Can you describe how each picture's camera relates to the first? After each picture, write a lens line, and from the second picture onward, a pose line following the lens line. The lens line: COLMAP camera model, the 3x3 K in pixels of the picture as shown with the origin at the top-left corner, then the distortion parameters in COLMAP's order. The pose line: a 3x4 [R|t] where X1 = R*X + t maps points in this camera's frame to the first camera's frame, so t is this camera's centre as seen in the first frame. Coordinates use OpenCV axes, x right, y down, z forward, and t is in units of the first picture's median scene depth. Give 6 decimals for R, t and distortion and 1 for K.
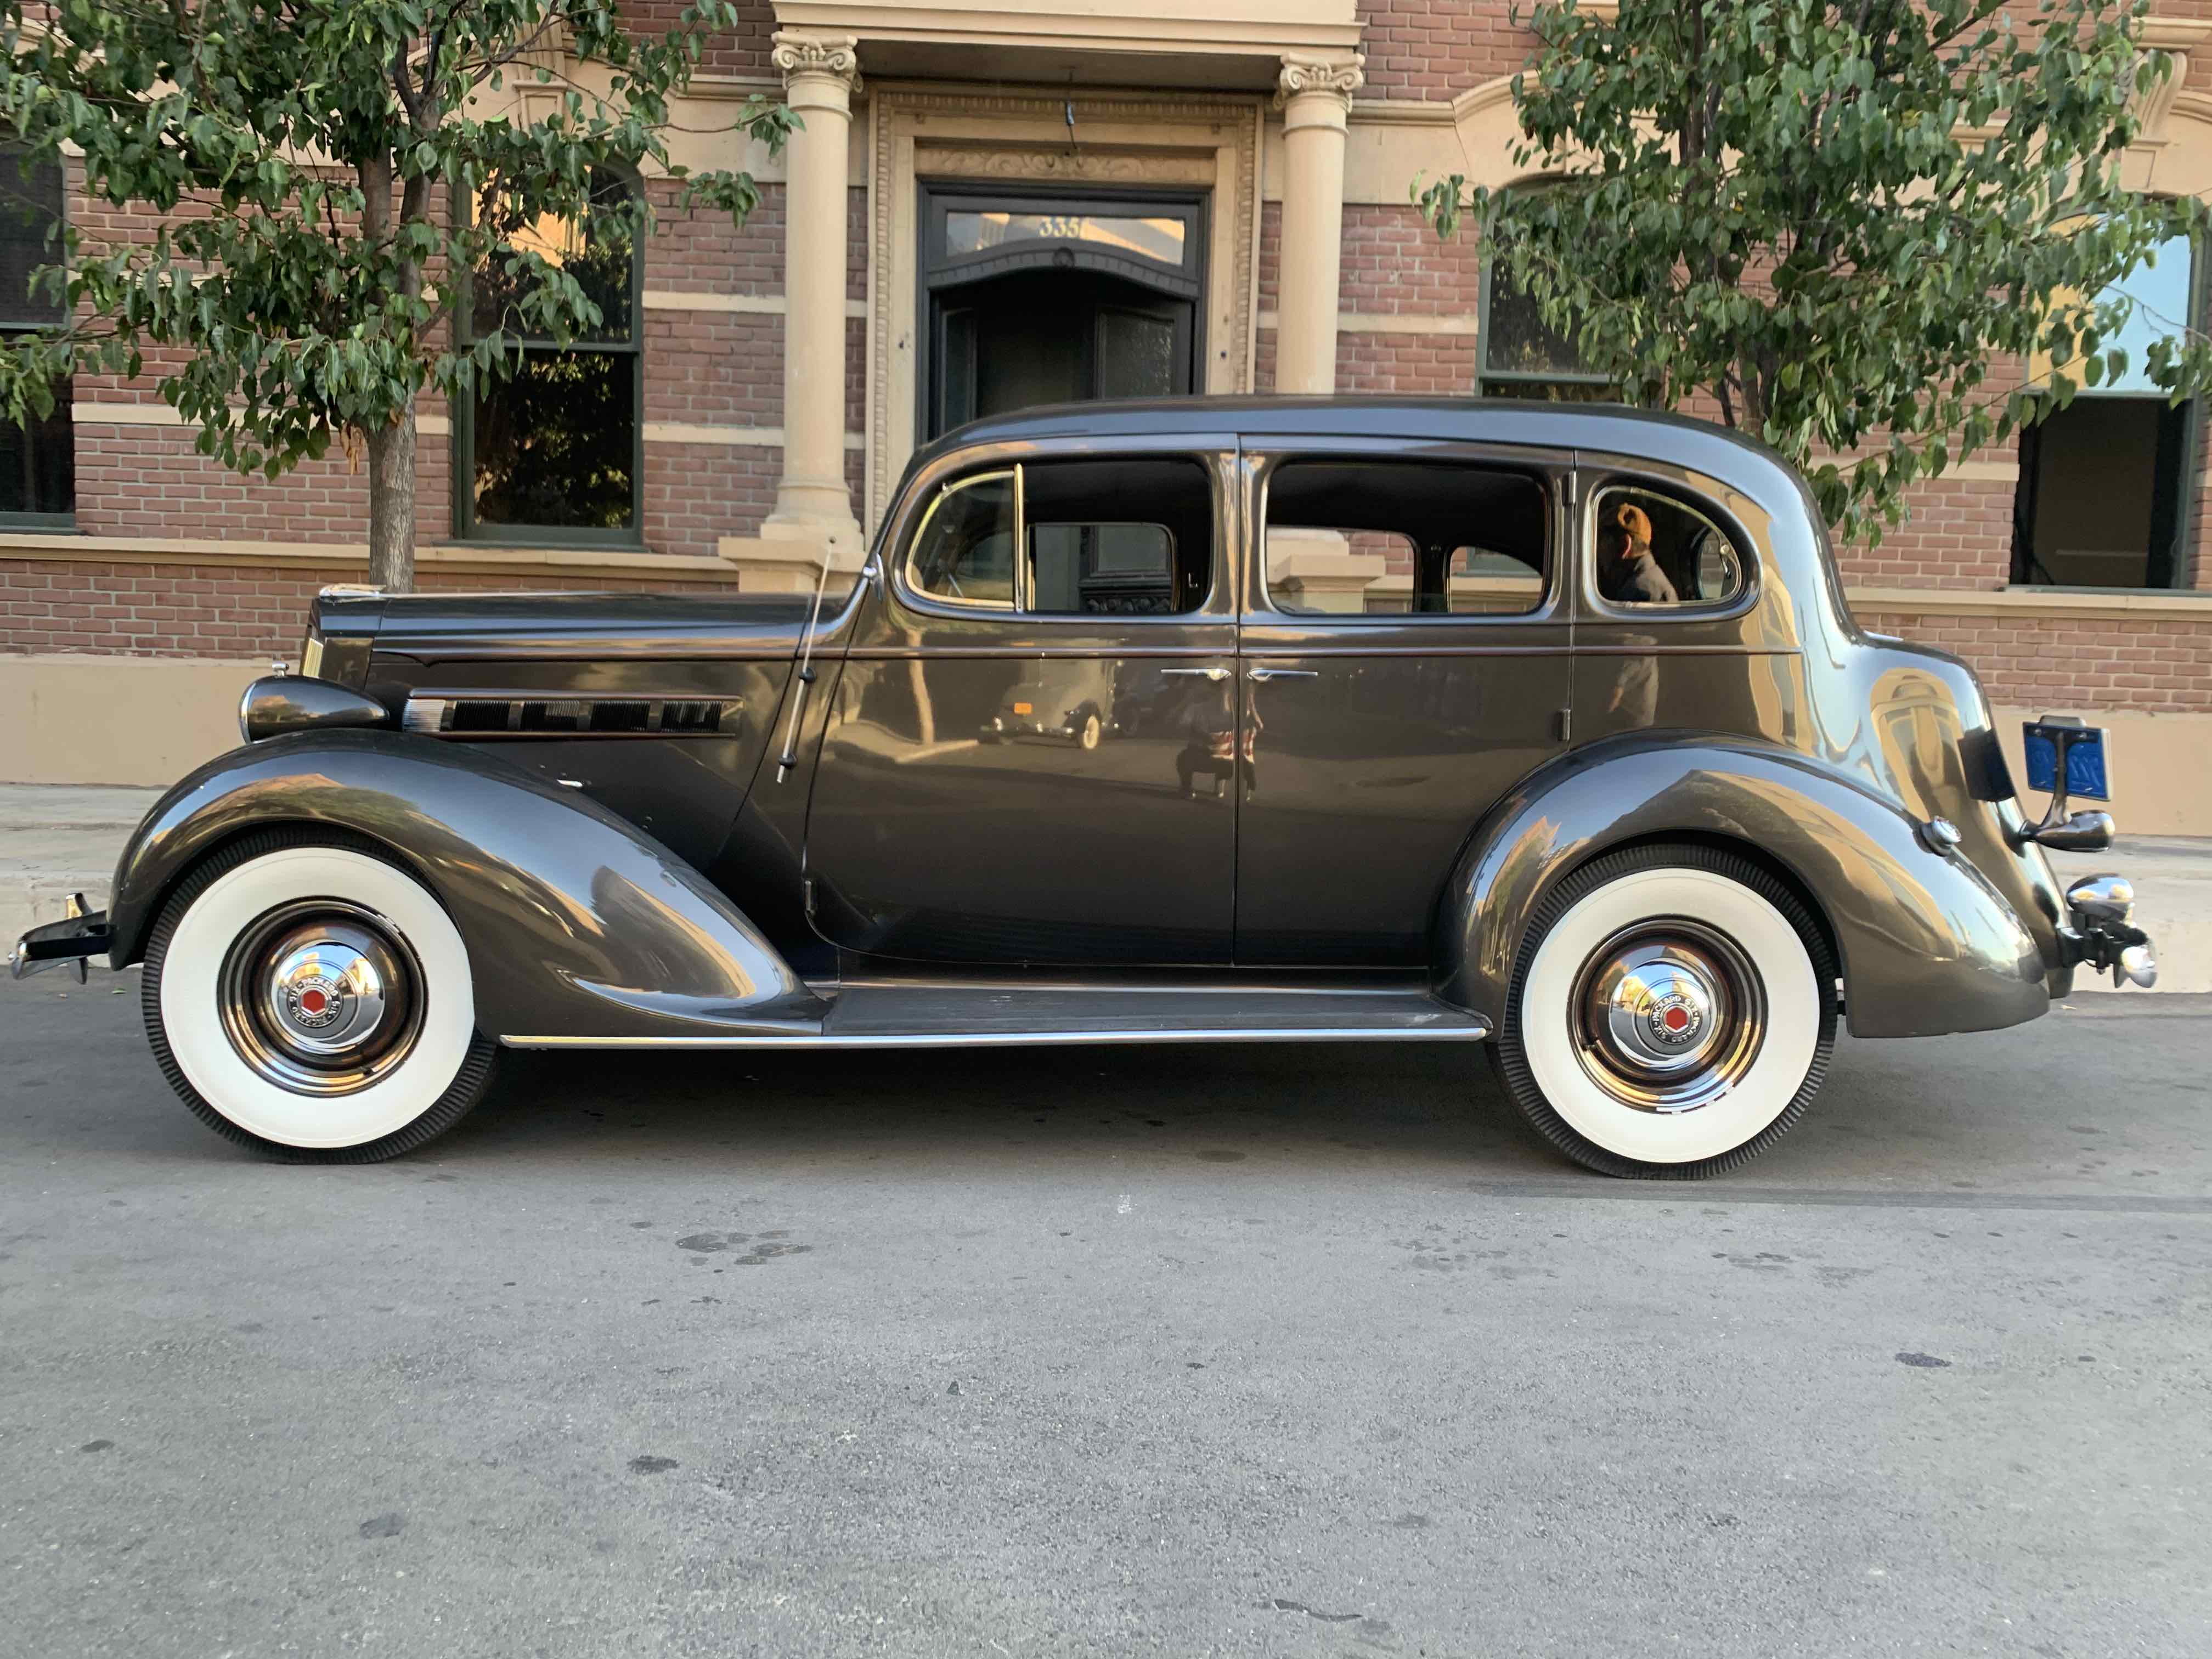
lens RADIAL K [[1683.5, 0, 1106.0], [0, 1683.5, 832.9], [0, 0, 1]] dist [0.016841, -0.001700]
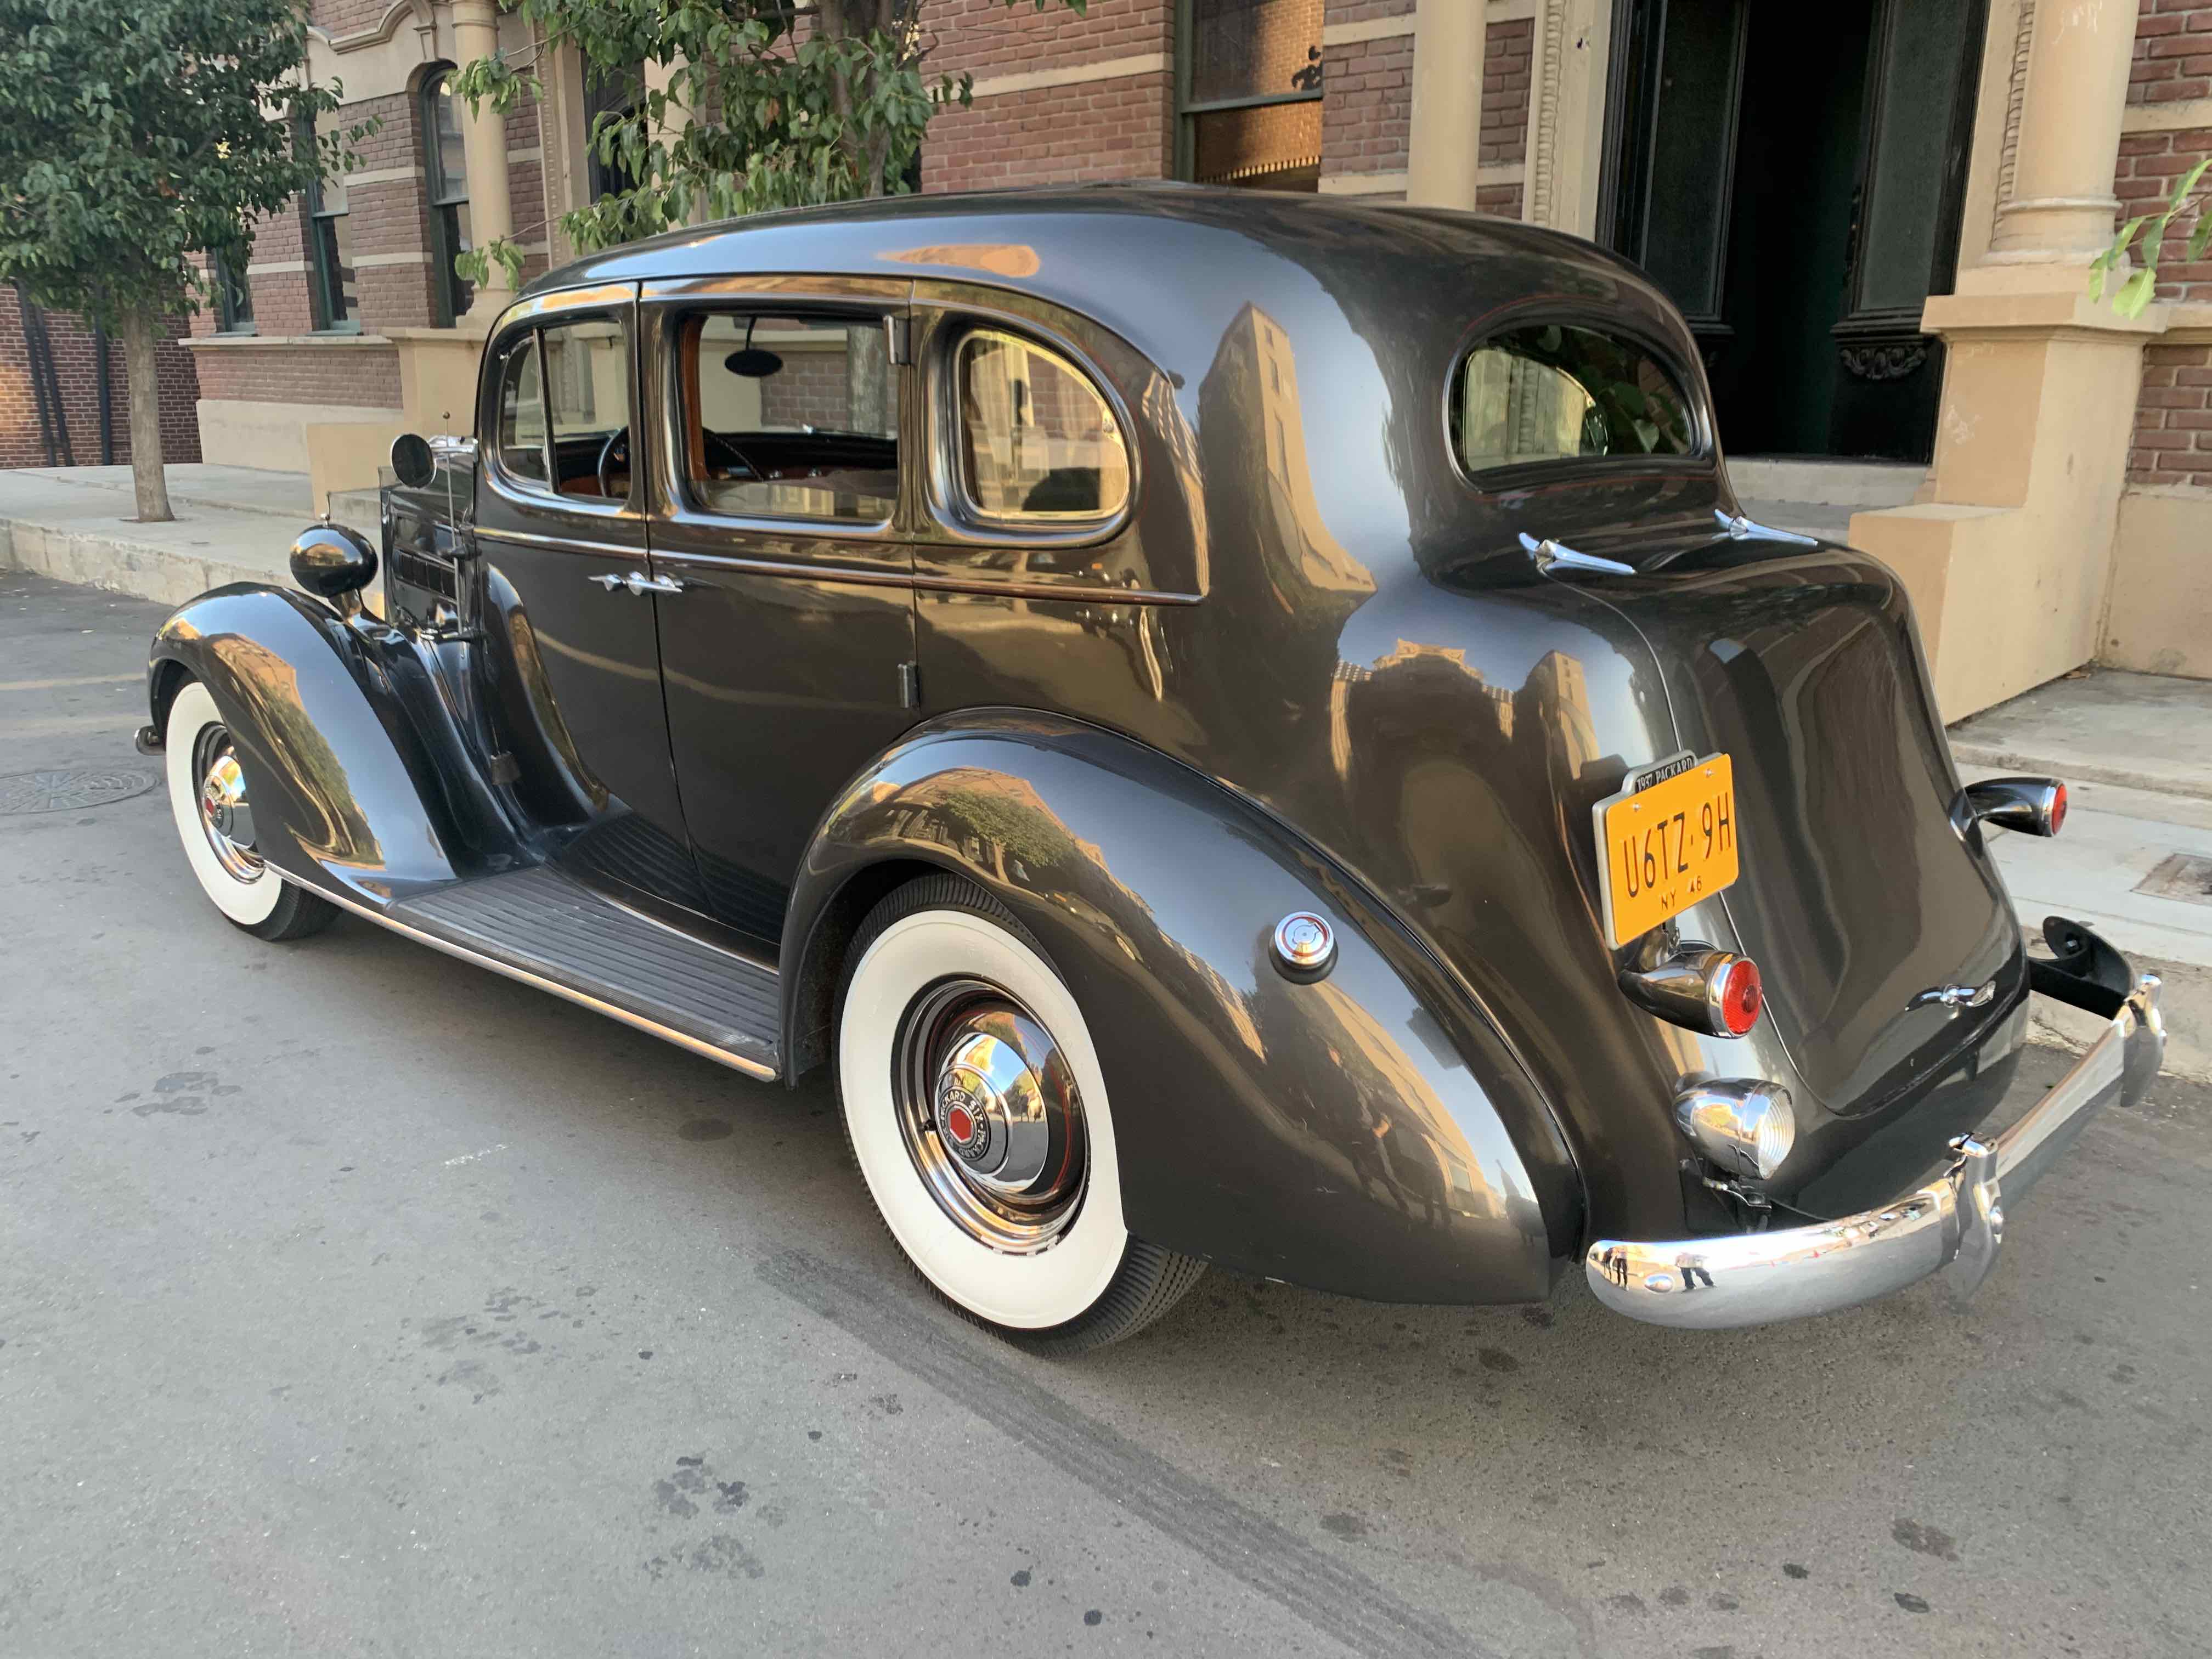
lens RADIAL K [[1683.5, 0, 1105.2], [0, 1683.5, 823.5], [0, 0, 1]] dist [0.016841, -0.001700]
pose [[0.719854, 0.157452, -0.676032, 0.862242], [-0.046731, 0.982717, 0.179120, -0.144336], [0.692550, -0.097349, 0.714771, 0.580701]]
